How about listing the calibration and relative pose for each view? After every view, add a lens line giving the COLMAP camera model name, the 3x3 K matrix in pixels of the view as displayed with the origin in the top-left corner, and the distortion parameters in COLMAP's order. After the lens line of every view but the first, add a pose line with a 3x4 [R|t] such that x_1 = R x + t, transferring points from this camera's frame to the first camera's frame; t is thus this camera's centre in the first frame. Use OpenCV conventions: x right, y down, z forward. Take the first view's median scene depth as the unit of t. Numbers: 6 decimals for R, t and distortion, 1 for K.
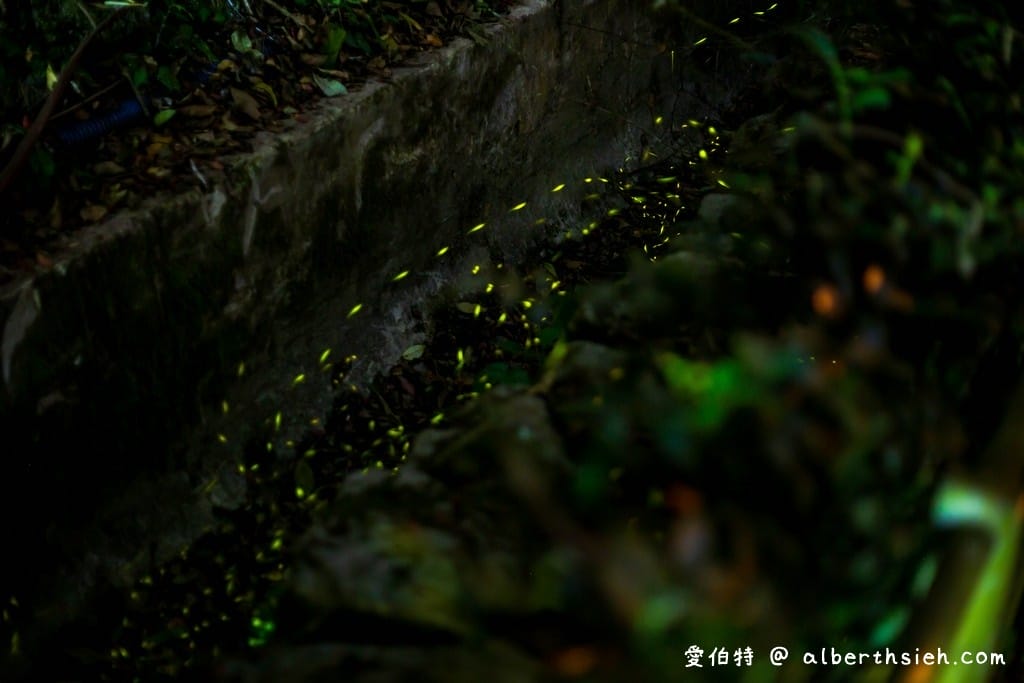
lens RADIAL K [[1480.7, 0, 514.6], [0, 1480.7, 345.5], [0, 0, 1]] dist [-0.136852, 0.000000]
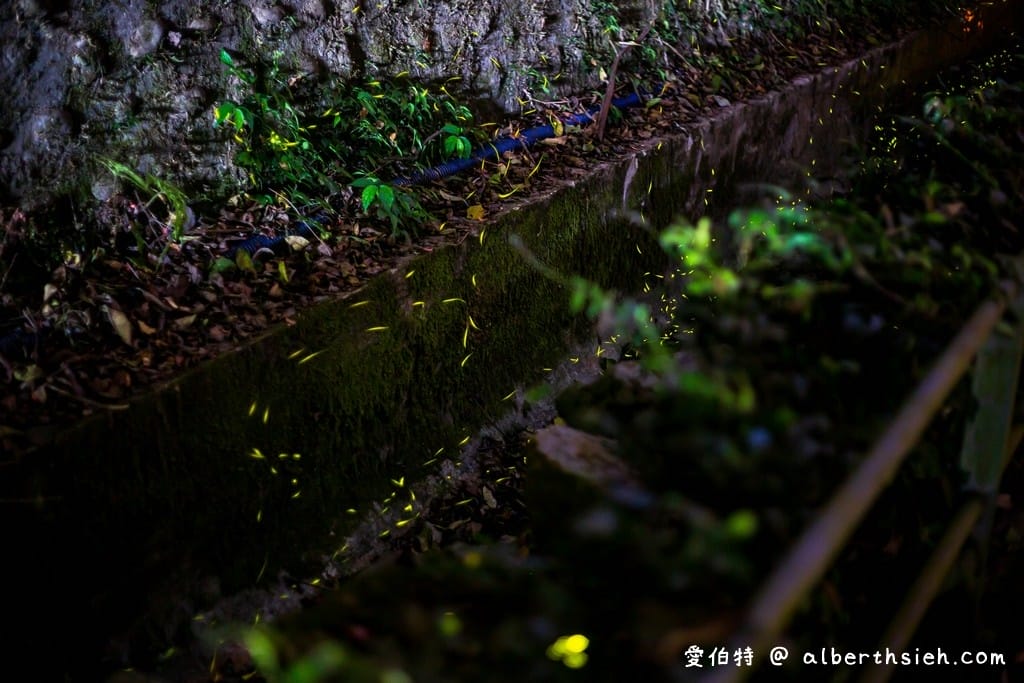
lens RADIAL K [[1480.7, 0, 509.9], [0, 1480.7, 342.8], [0, 0, 1]] dist [-0.136852, 0.000000]
pose [[0.999548, 0.029847, -0.003471, -0.363446], [-0.030023, 0.987285, -0.156096, 0.397030], [-0.001233, 0.156130, 0.987736, -0.716960]]
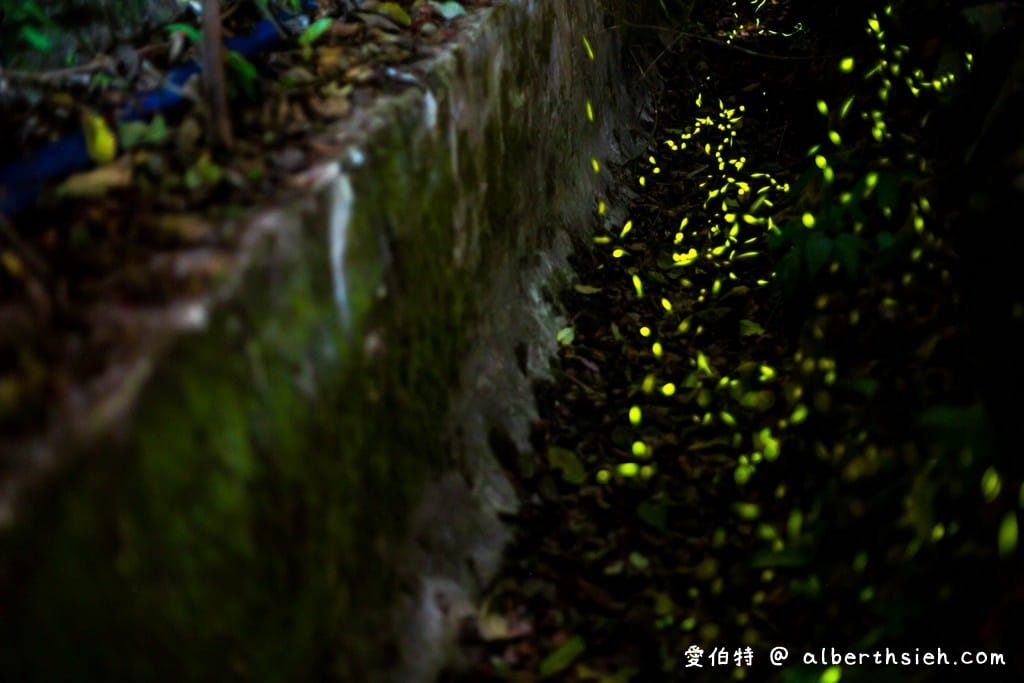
lens RADIAL K [[1480.7, 0, 513.6], [0, 1480.7, 347.6], [0, 0, 1]] dist [-0.136852, 0.000000]
pose [[0.941912, -0.215647, 0.257485, -0.336406], [0.250977, 0.961383, -0.112934, 0.104932], [-0.223187, 0.170997, 0.959660, 0.236313]]
